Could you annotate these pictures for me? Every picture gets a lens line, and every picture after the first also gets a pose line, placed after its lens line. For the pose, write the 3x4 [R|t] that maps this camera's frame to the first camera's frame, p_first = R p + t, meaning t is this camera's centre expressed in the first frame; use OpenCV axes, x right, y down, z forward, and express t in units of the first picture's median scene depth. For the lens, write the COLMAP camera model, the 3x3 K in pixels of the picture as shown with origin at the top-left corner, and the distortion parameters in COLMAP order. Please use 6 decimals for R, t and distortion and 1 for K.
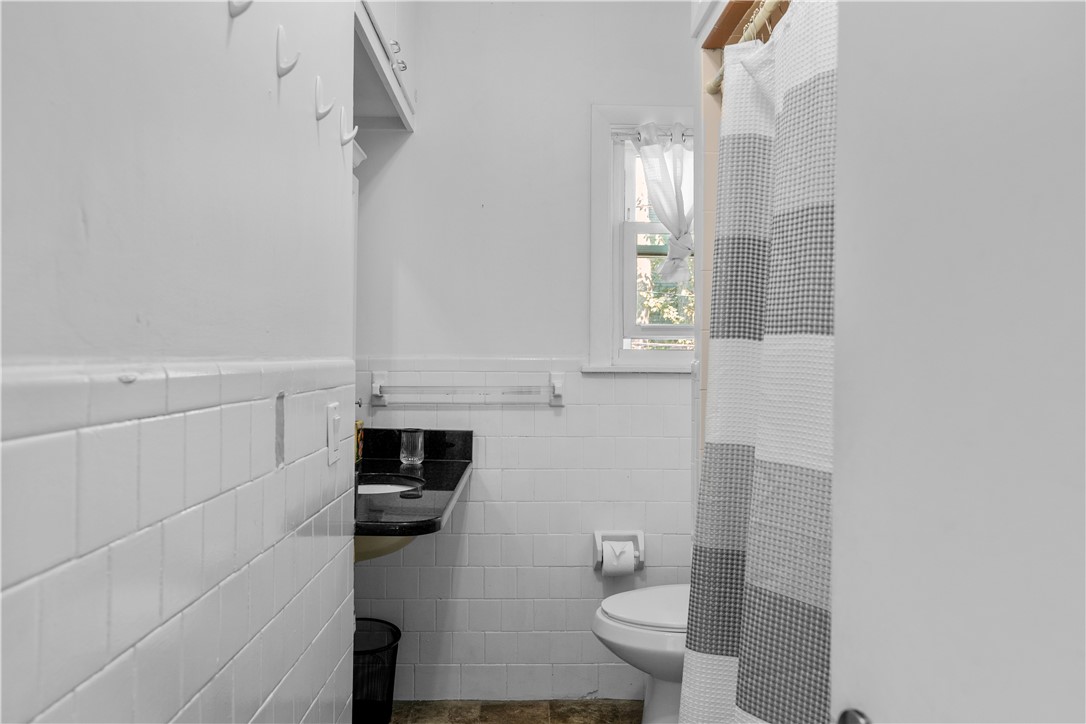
lens RADIAL K [[875.8, 0, 542.9], [0, 875.8, 362.1], [0, 0, 1]] dist [-0.000296, -0.000069]
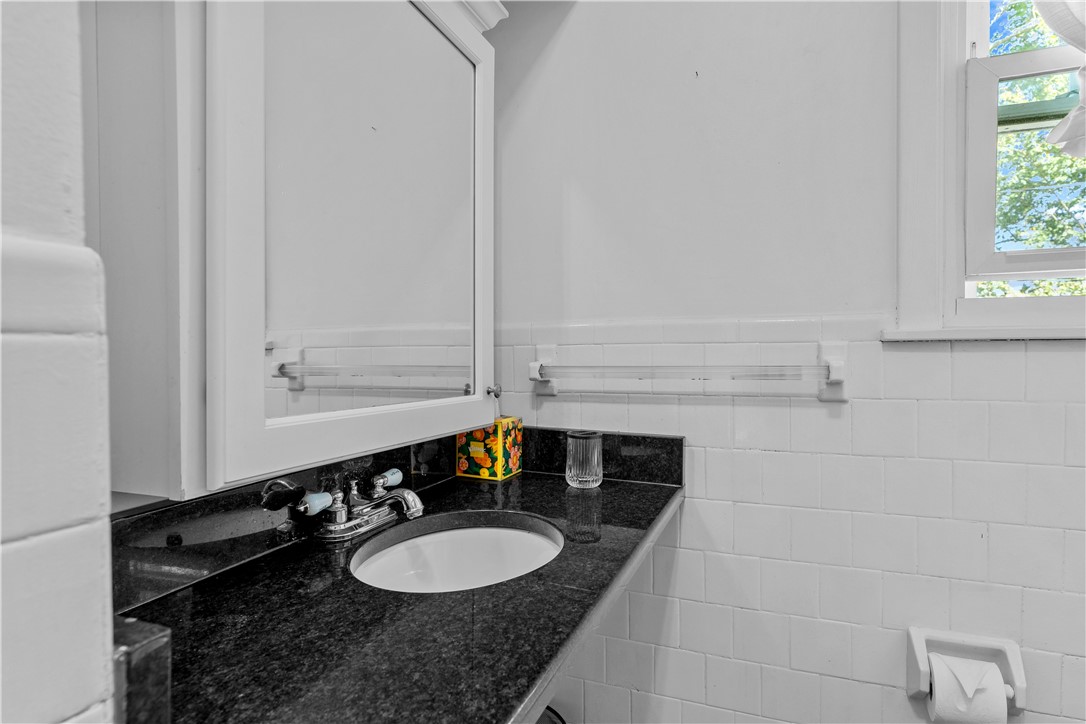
lens RADIAL K [[598.7, 0, 539.4], [0, 598.7, 359.4], [0, 0, 1]] dist [0.004661, -0.000643]
pose [[0.920897, -0.006452, -0.389754, -0.007895], [0.006716, 0.999977, -0.000683, 0.022226], [0.389749, -0.001989, 0.920919, 0.566279]]
